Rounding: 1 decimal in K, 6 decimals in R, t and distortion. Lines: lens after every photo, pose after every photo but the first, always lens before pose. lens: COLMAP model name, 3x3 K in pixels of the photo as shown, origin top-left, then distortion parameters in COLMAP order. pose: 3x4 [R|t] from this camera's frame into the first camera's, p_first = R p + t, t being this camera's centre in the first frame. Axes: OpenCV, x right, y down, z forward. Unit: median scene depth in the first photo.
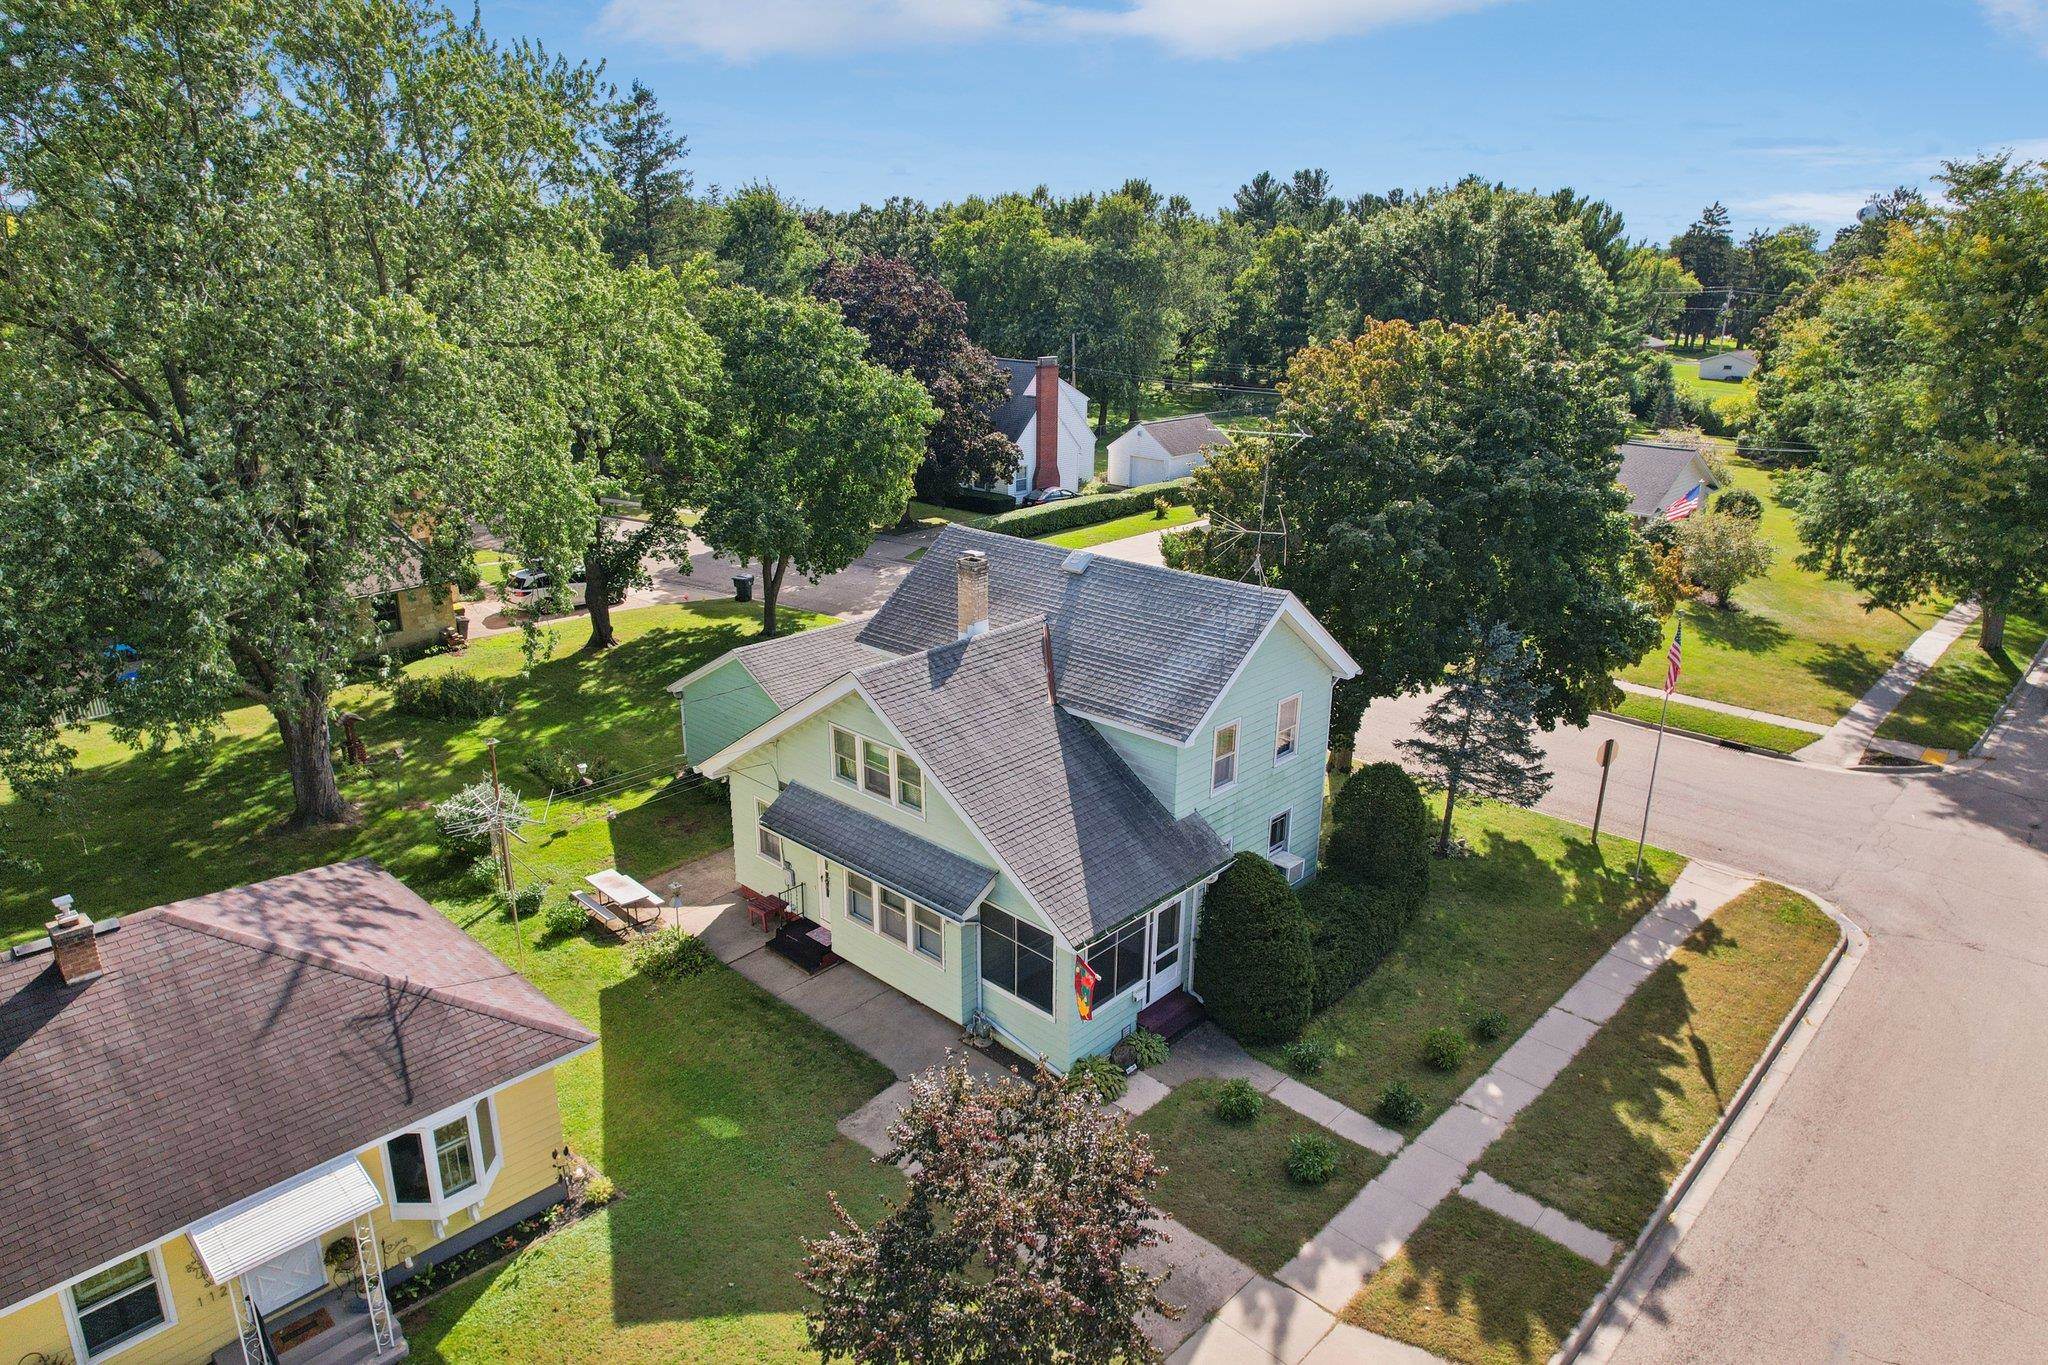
lens RADIAL K [[1277.7, 0, 1024.0], [0, 1277.7, 682.5], [0, 0, 1]] dist [-0.026479, -0.000376]
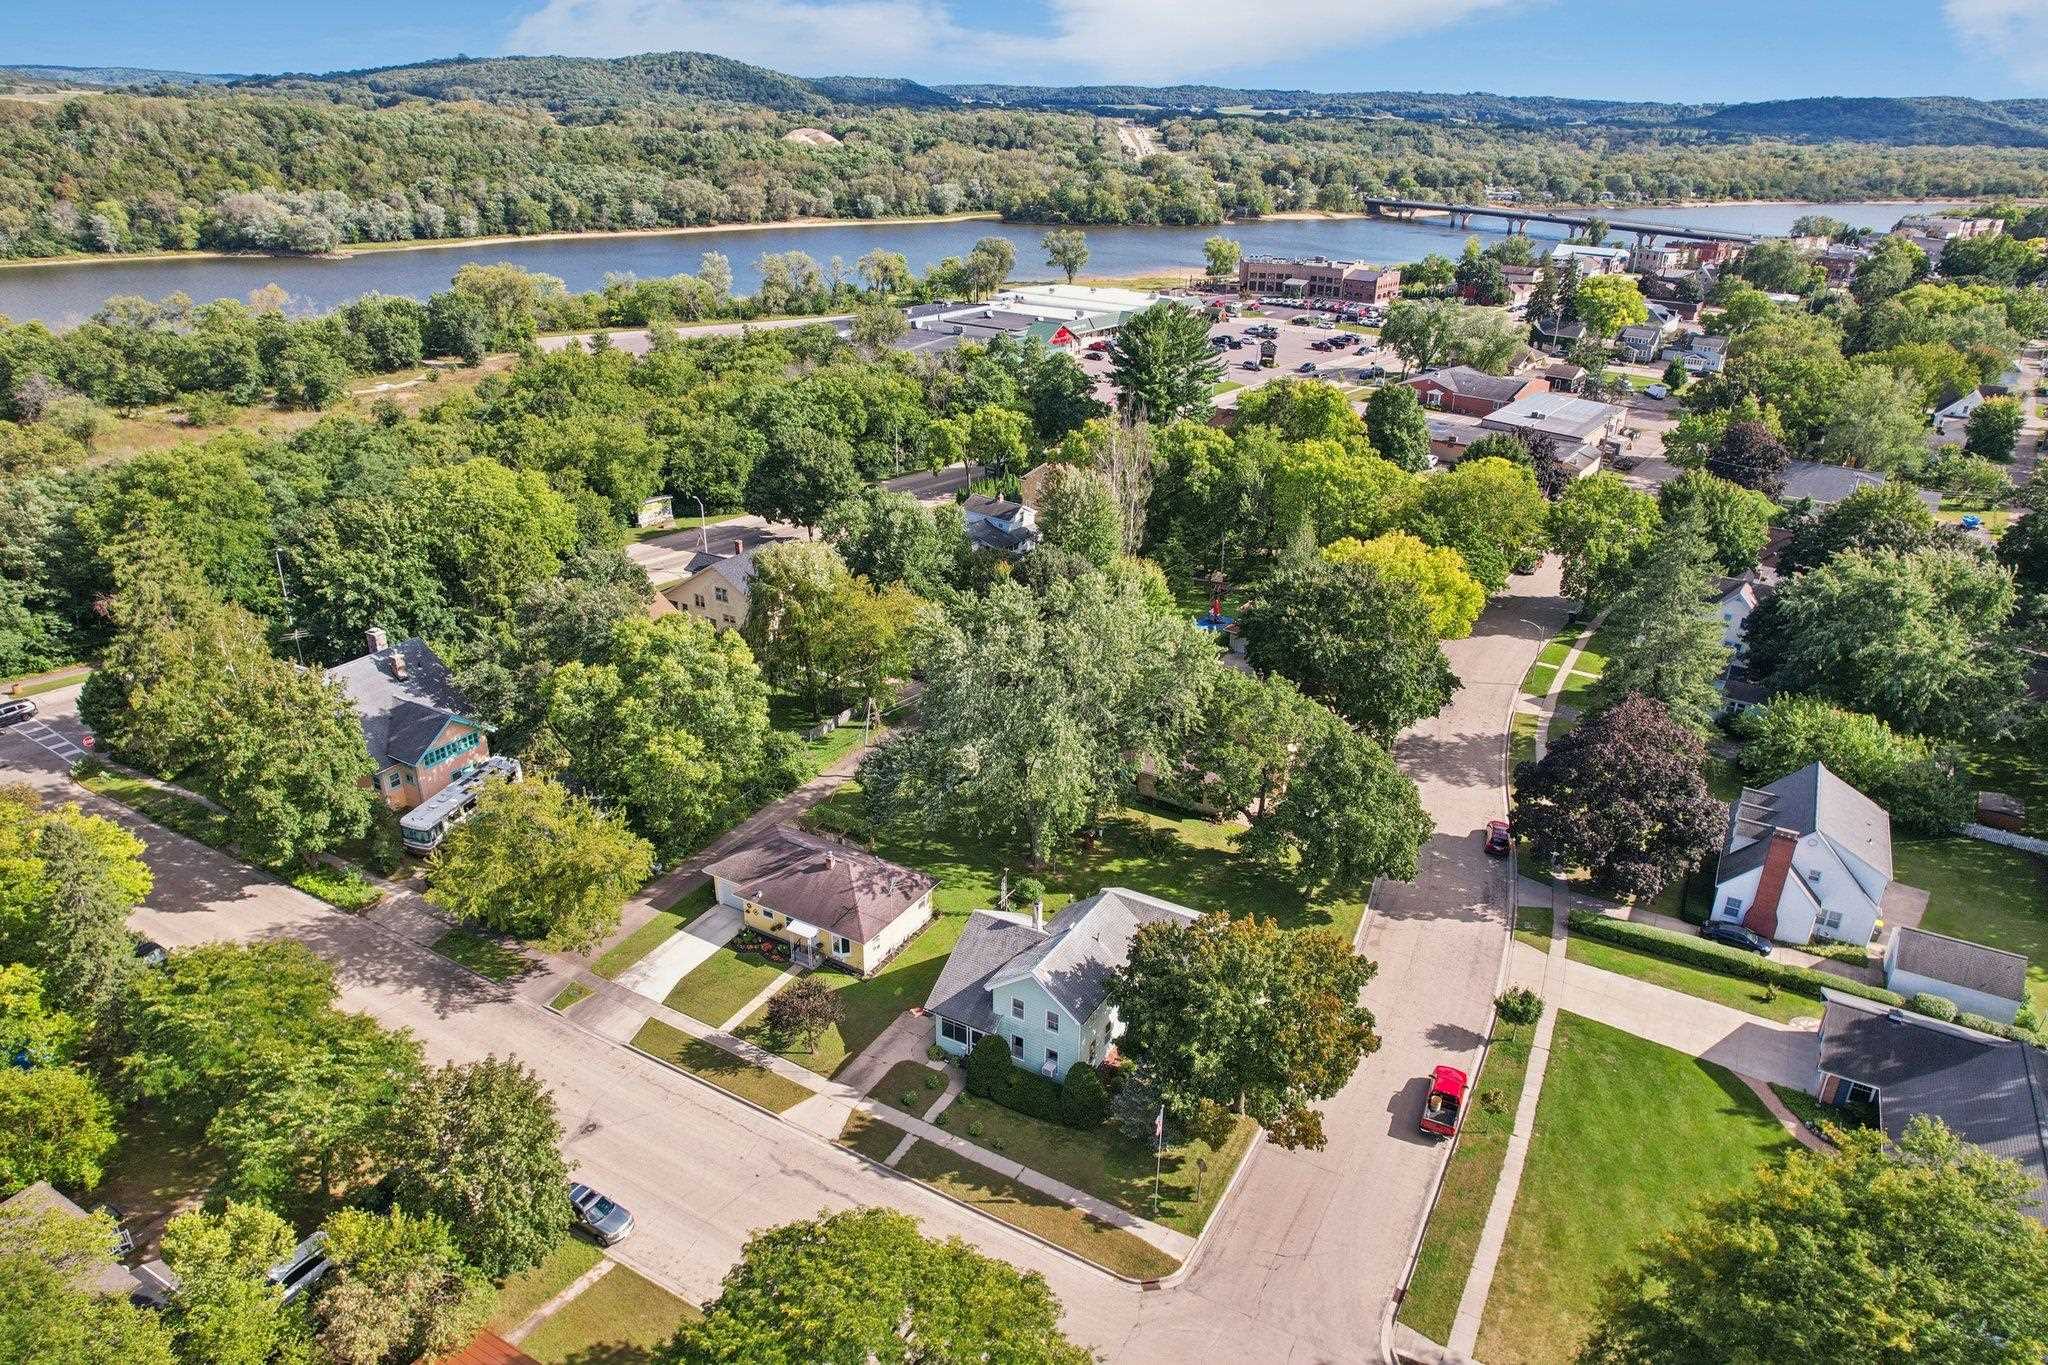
lens RADIAL K [[1303.4, 0, 1024.0], [0, 1303.4, 682.5], [0, 0, 1]] dist [-0.067647, 0.068834]
pose [[0.229282, 0.393138, -0.890434, 2.514024], [-0.292975, 0.900255, 0.322034, -1.568510], [0.928221, 0.187038, 0.321592, -0.034009]]
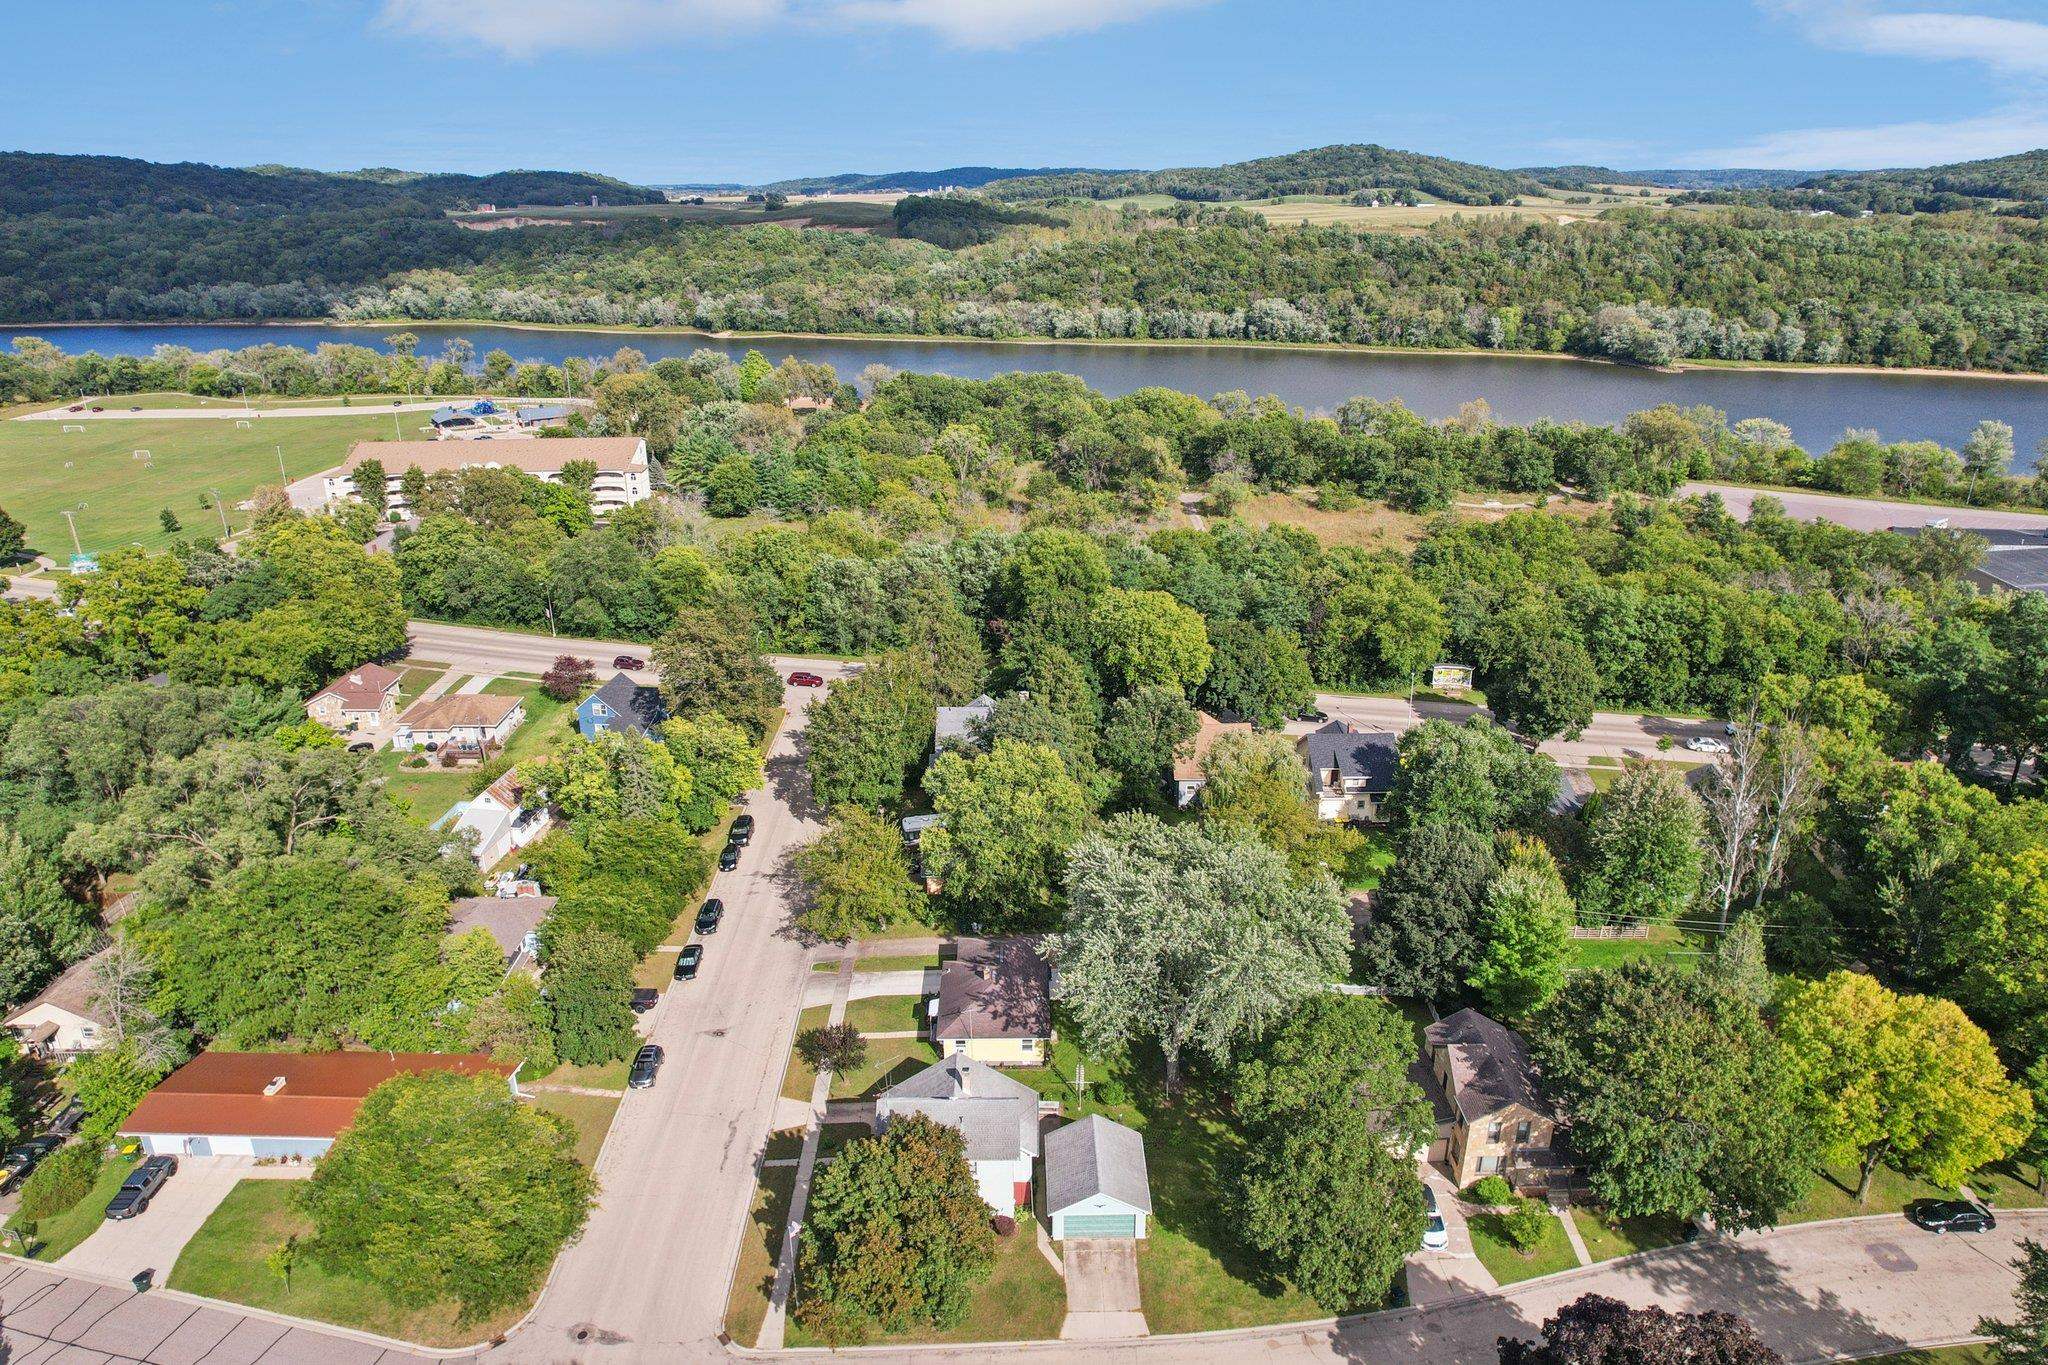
lens RADIAL K [[1303.4, 0, 1024.0], [0, 1303.4, 682.5], [0, 0, 1]] dist [-0.067647, 0.068834]
pose [[-0.717554, 0.240933, -0.653504, 1.938757], [-0.205013, 0.823638, 0.528764, -2.915064], [0.665647, 0.513393, -0.541610, 2.594896]]
